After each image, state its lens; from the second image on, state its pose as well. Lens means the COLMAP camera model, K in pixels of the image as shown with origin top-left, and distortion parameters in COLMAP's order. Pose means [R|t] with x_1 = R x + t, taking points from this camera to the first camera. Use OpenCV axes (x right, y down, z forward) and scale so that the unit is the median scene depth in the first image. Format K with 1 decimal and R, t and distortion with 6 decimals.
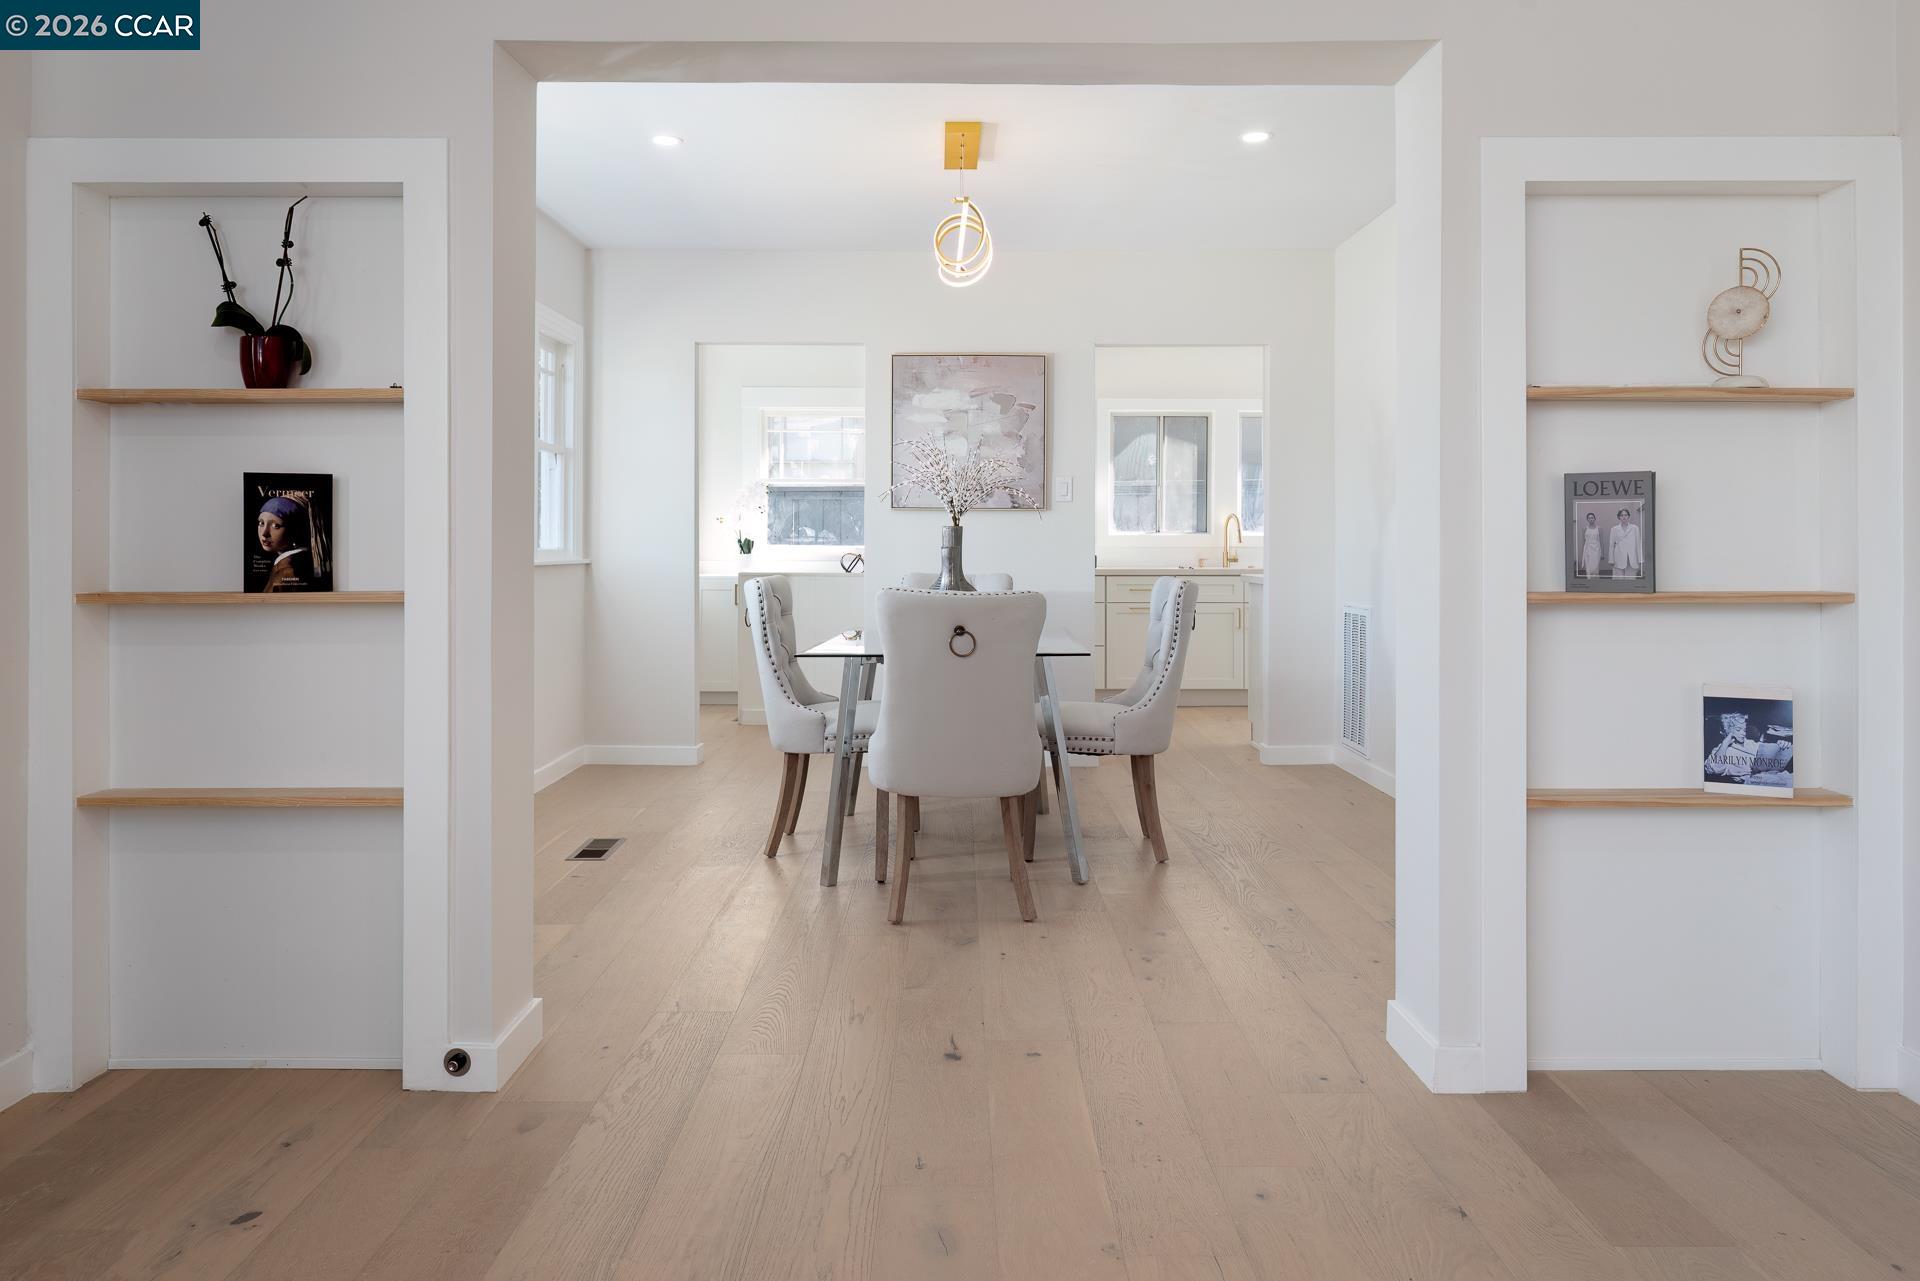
lens RADIAL K [[1378.4, 0, 961.1], [0, 1378.4, 525.6], [0, 0, 1]] dist [-0.004038, -0.006766]
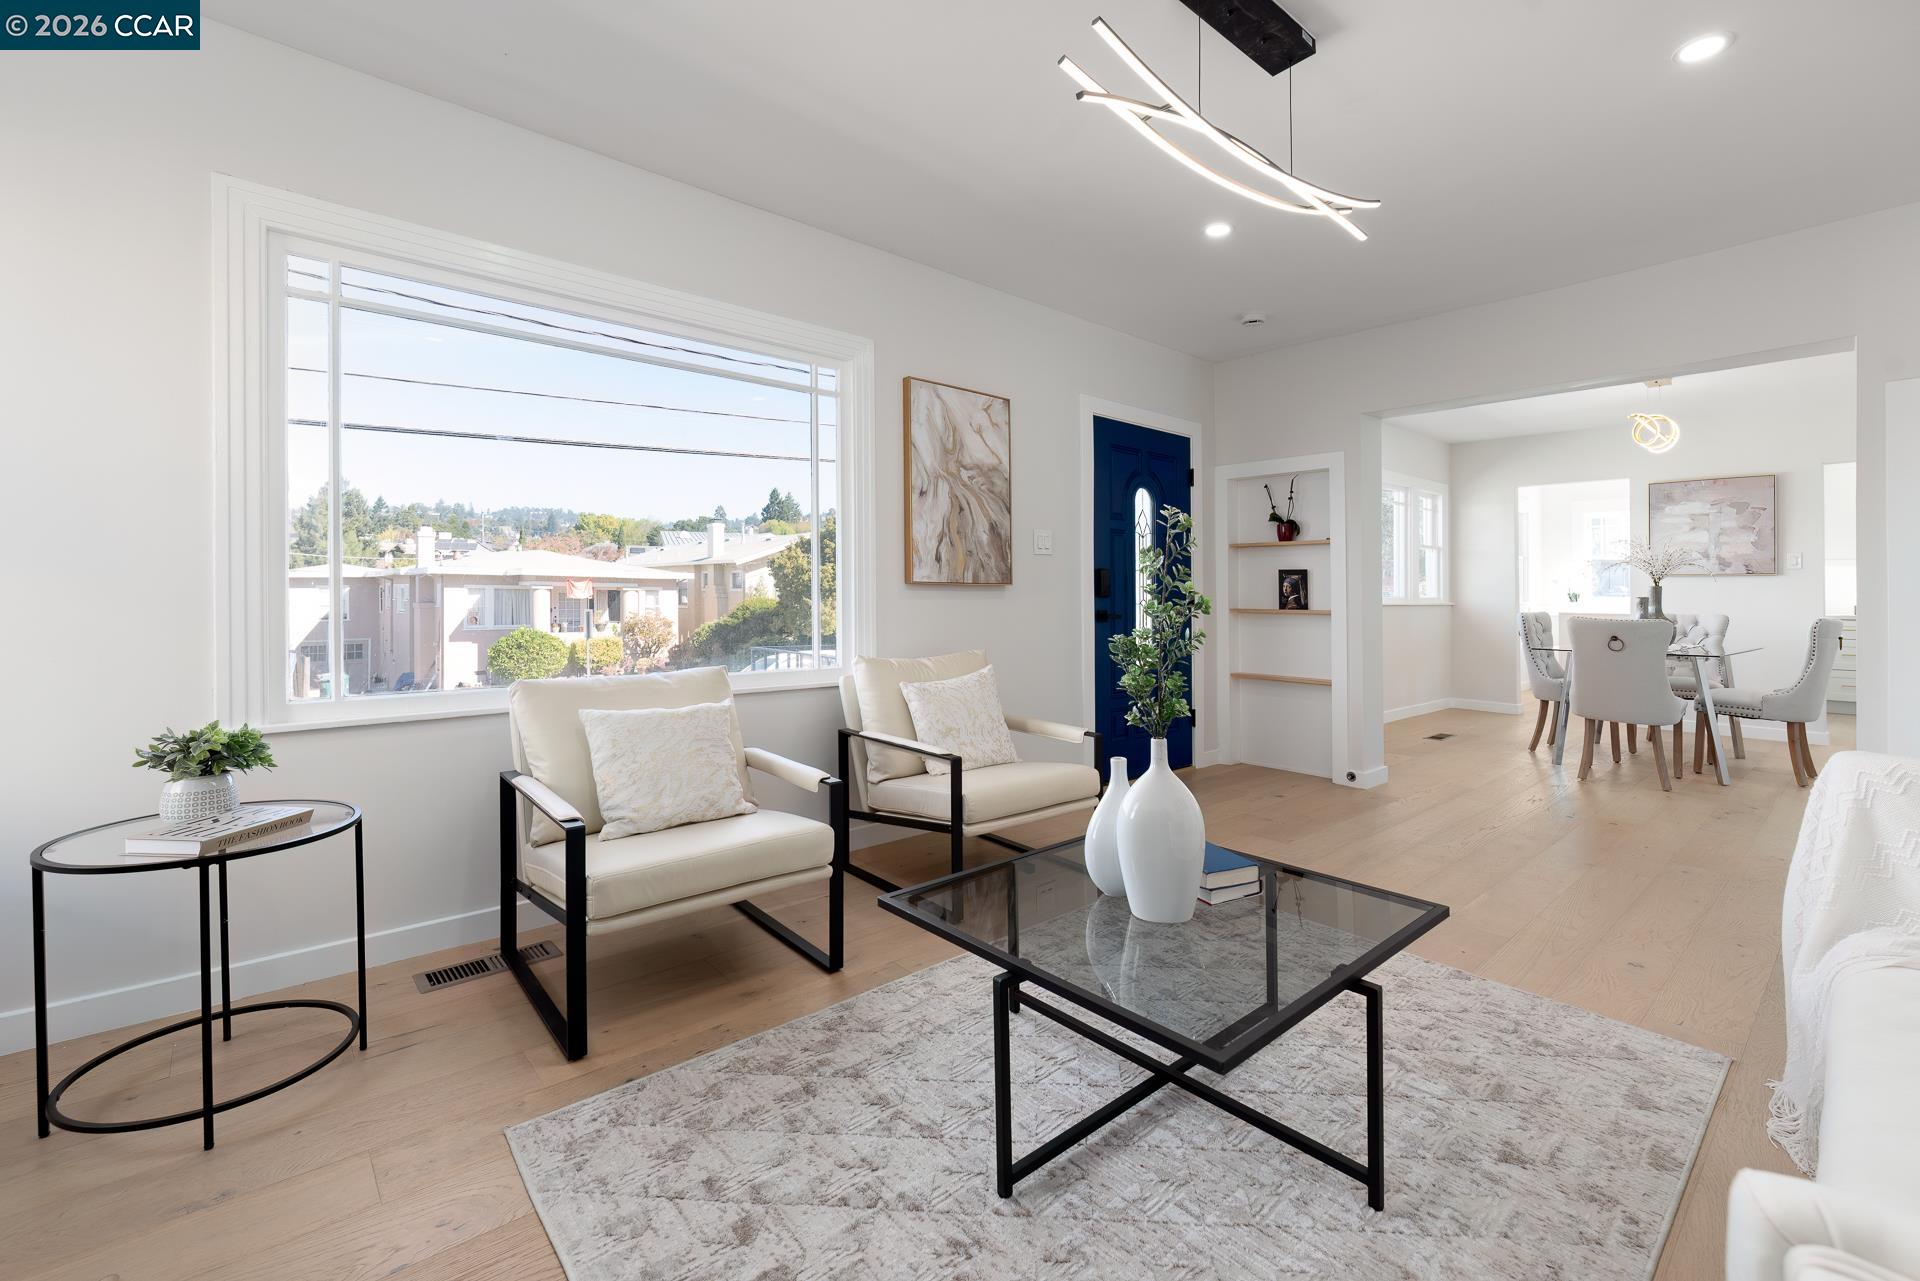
lens RADIAL K [[839.9, 0, 966.3], [0, 839.9, 578.5], [0, 0, 1]] dist [-0.002046, -0.000929]
pose [[0.659193, -0.008727, -0.751923, 0.389323], [0.003242, 0.999956, -0.008764, -0.004957], [0.751966, 0.003339, 0.659193, -0.689375]]
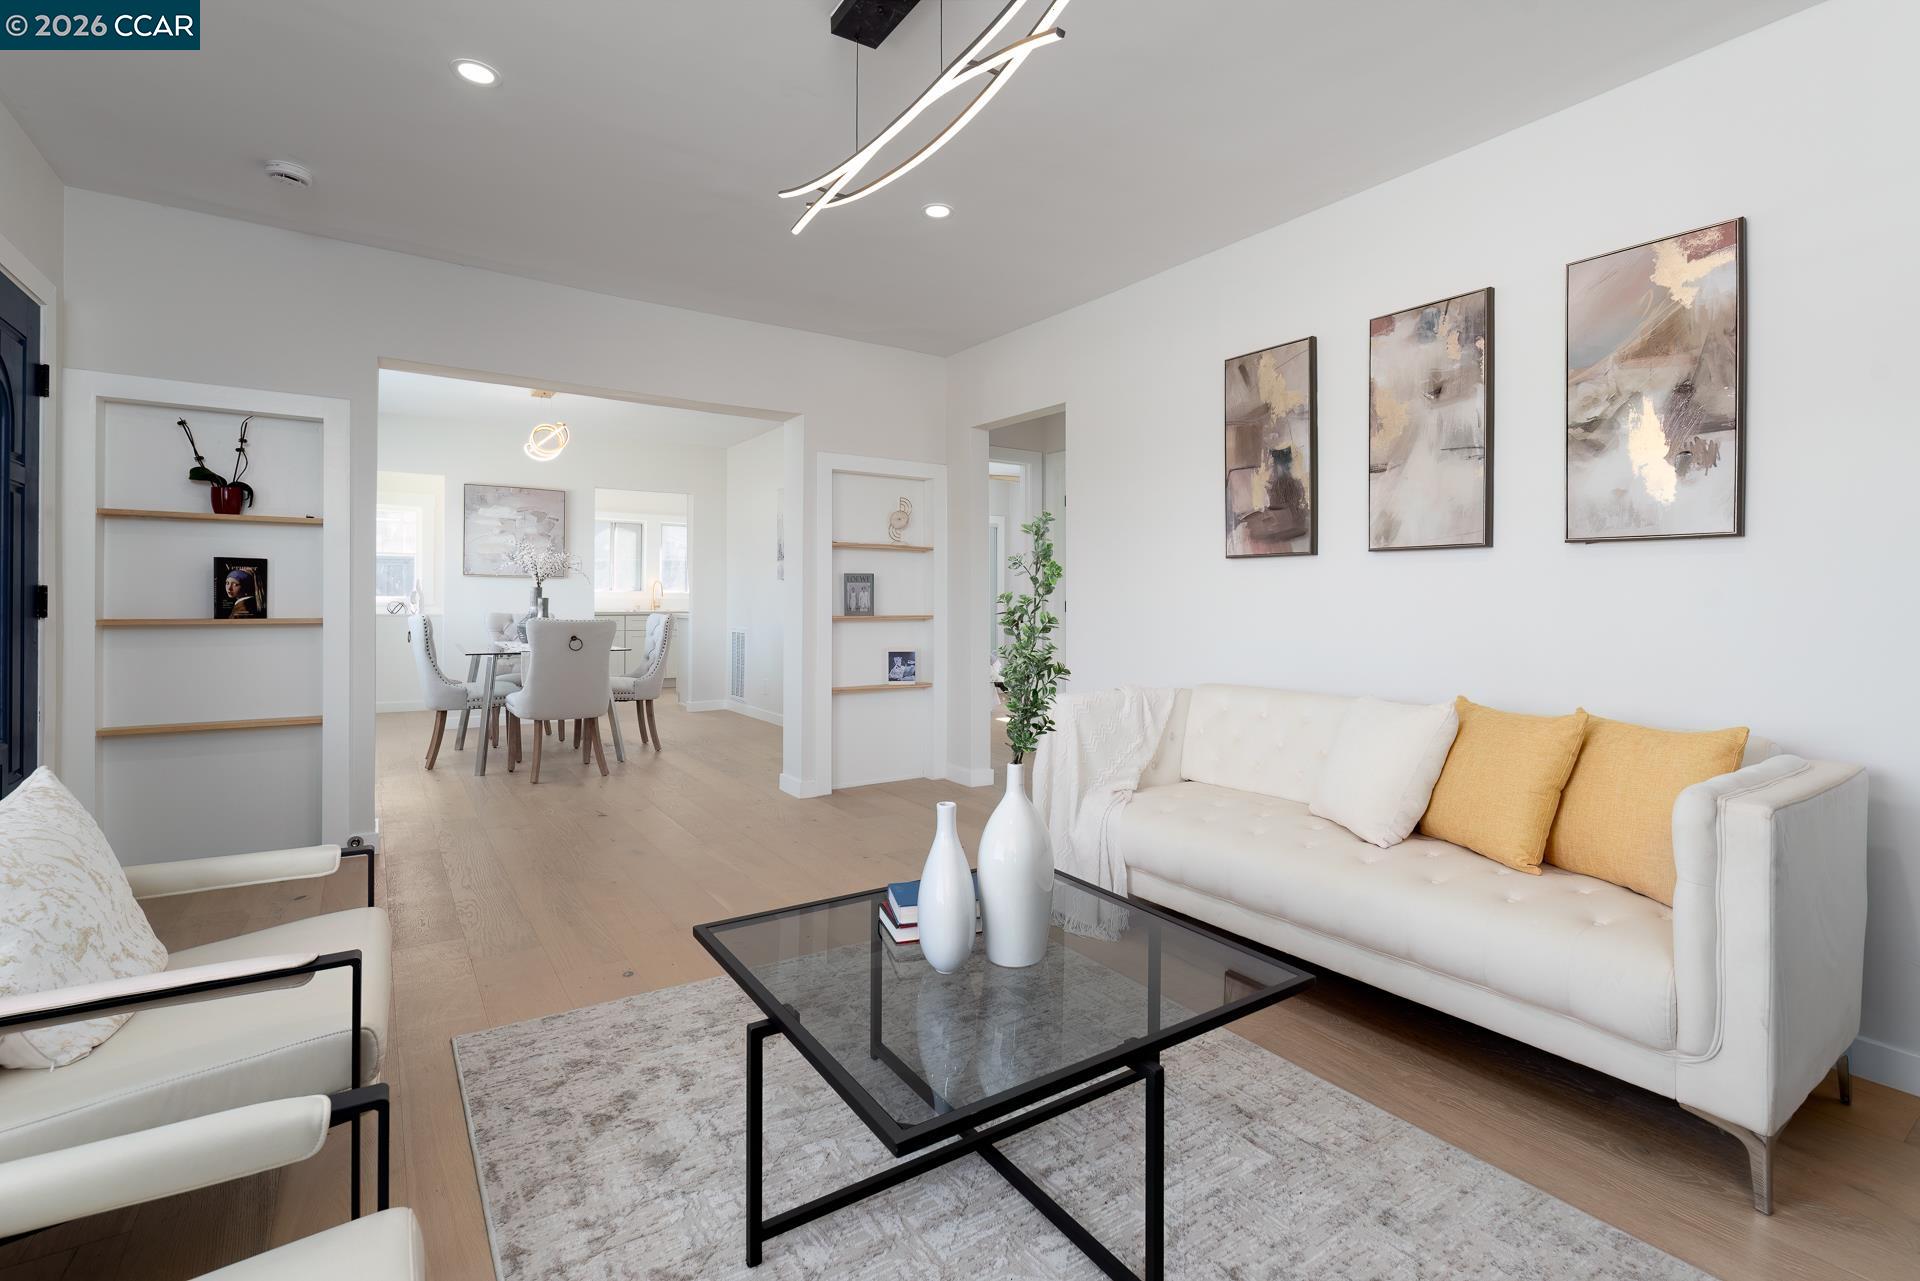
lens RADIAL K [[887.1, 0, 1023.9], [0, 887.1, 601.3], [0, 0, 1]] dist [-0.000093, -0.000275]
pose [[0.805114, 0.004862, 0.593100, -0.327467], [-0.014838, 0.999819, 0.011946, -0.007684], [-0.592935, -0.018418, 0.805040, -0.648216]]
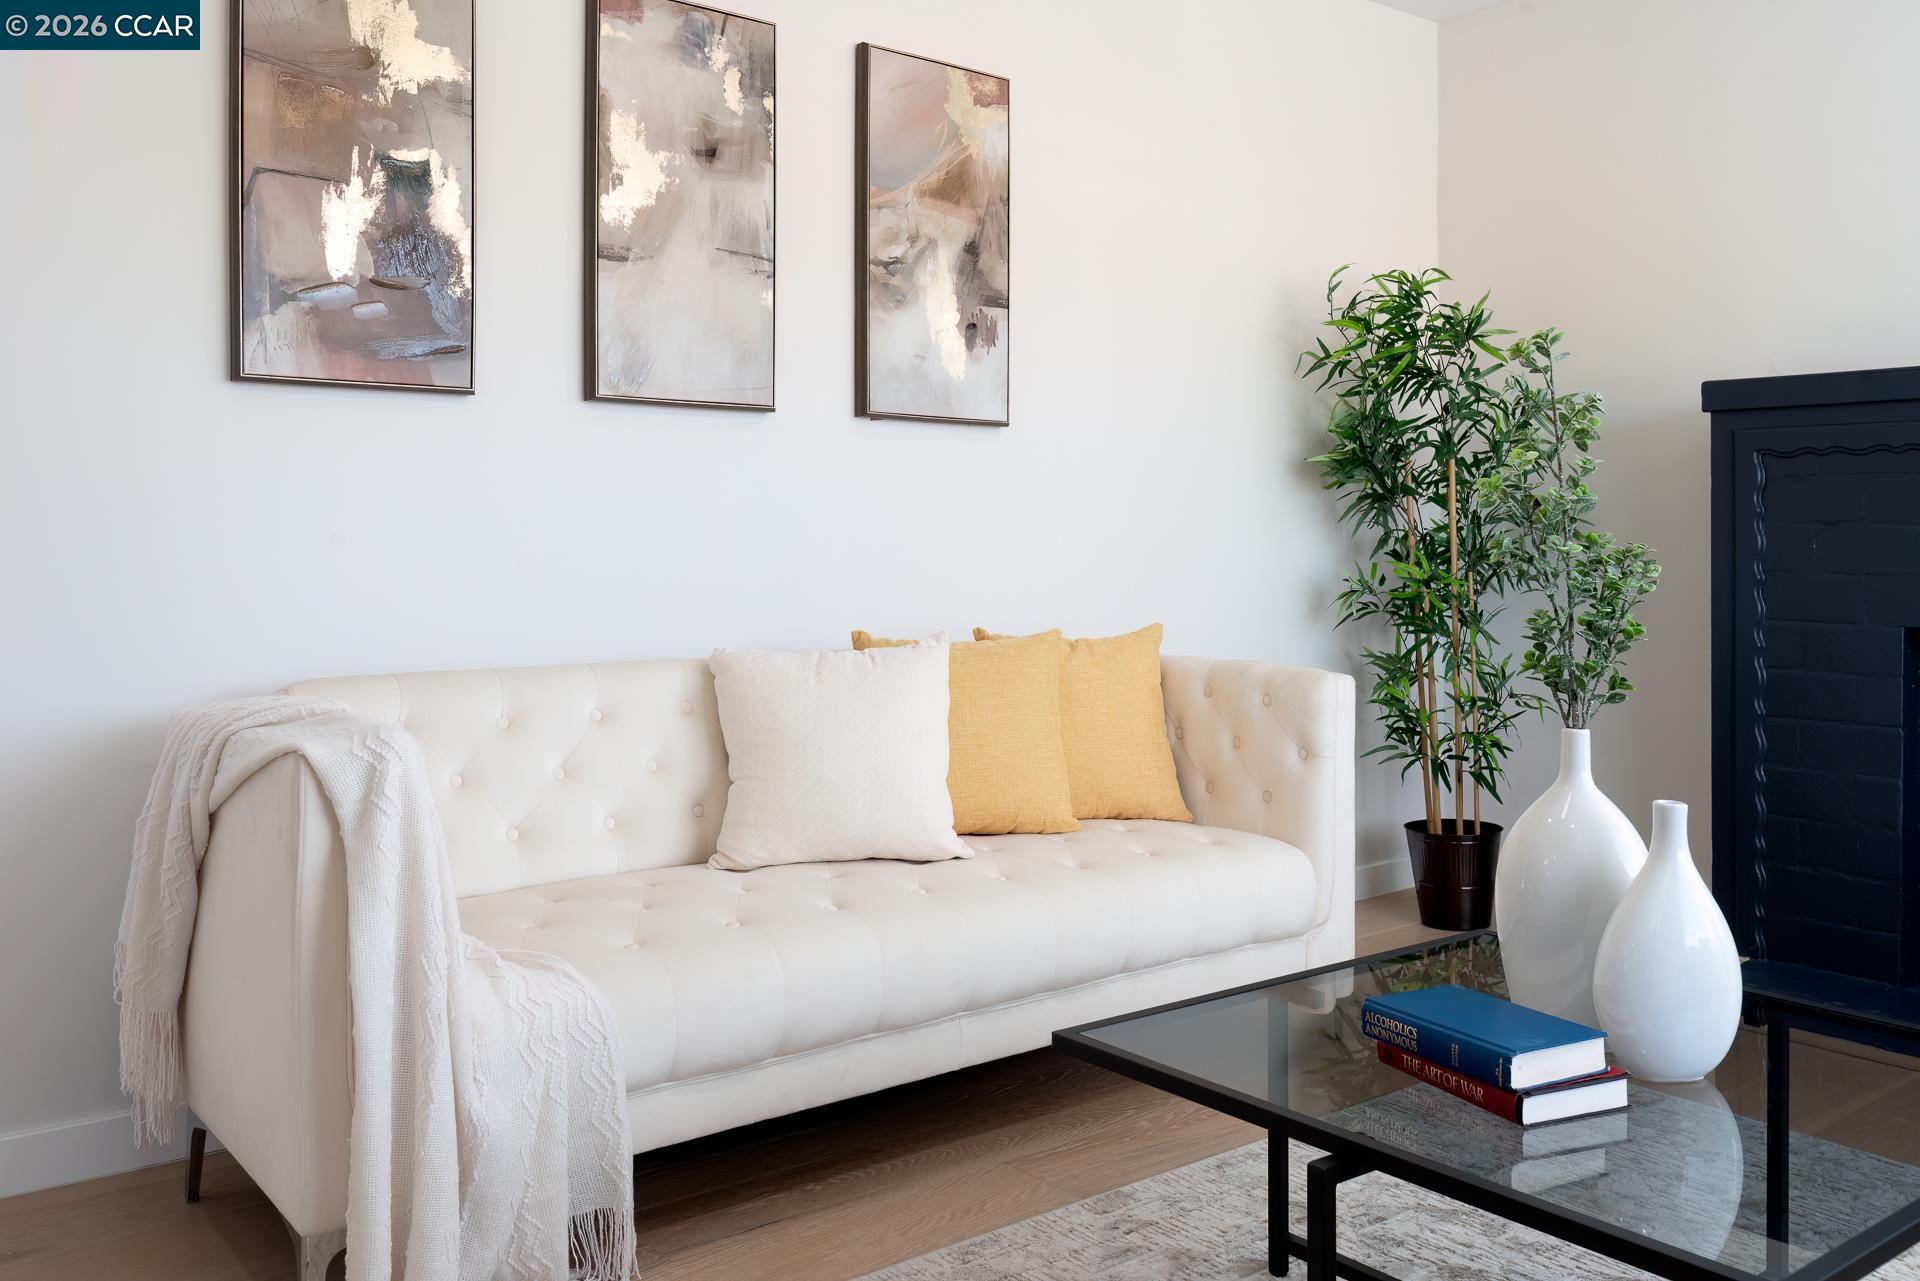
lens RADIAL K [[1593.8, 0, 952.1], [0, 1593.8, 527.8], [0, 0, 1]] dist [-0.001775, 0.005389]
pose [[-0.617351, 0.005977, 0.786665, -0.338310], [-0.012484, 0.999771, -0.017393, 0.039399], [-0.786589, -0.020558, -0.617135, 0.427482]]
